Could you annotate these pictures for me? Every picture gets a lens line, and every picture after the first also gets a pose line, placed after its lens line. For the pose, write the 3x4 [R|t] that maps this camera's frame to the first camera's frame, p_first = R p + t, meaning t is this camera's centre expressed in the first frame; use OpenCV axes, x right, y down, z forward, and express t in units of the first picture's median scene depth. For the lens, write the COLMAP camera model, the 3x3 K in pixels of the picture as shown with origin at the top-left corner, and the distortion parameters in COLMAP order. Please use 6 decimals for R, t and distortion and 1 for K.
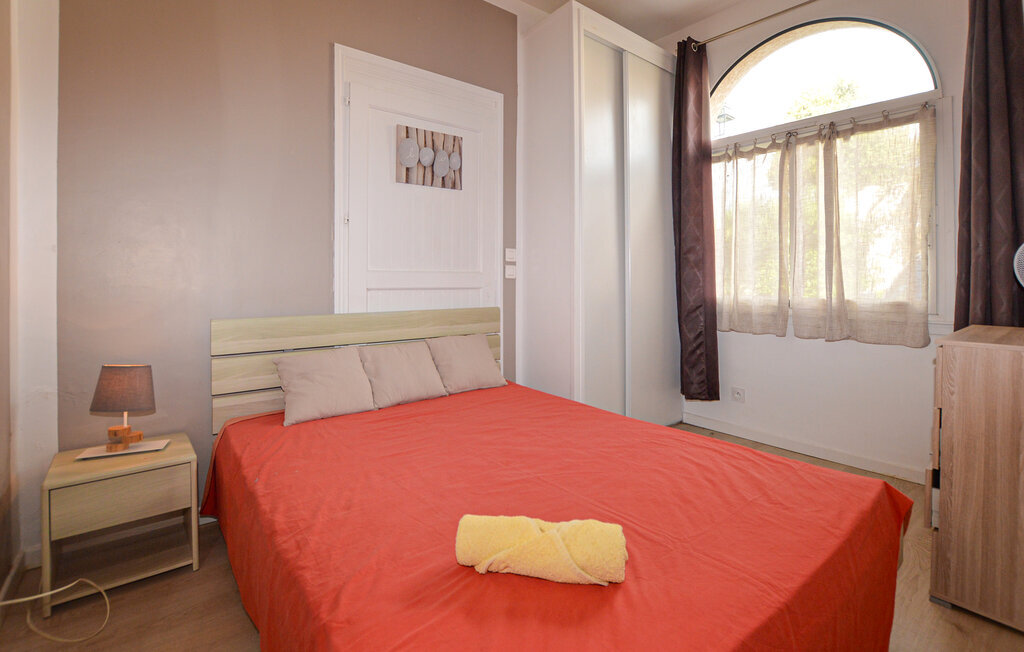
lens RADIAL K [[459.8, 0, 514.7], [0, 459.8, 283.8], [0, 0, 1]] dist [-0.030812, -0.000125]
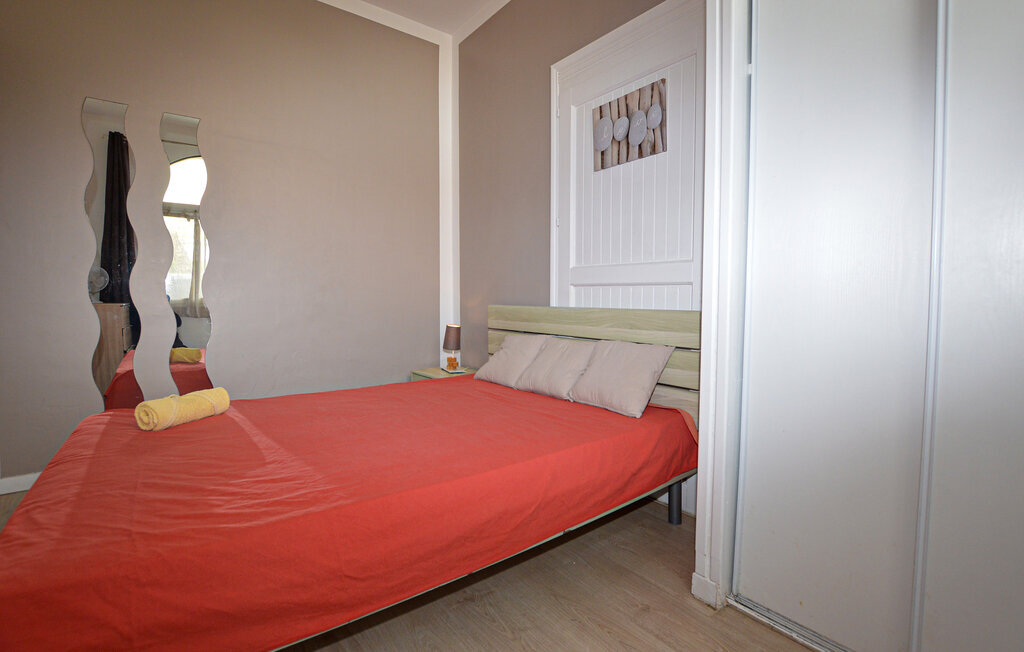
lens RADIAL K [[480.5, 0, 512.0], [0, 480.5, 326.0], [0, 0, 1]] dist [-0.001127, -0.000030]
pose [[-0.026274, 0.062456, -0.997702, 0.700820], [-0.013835, 0.997928, 0.062835, 0.033707], [0.999559, 0.015454, -0.025355, 0.796461]]
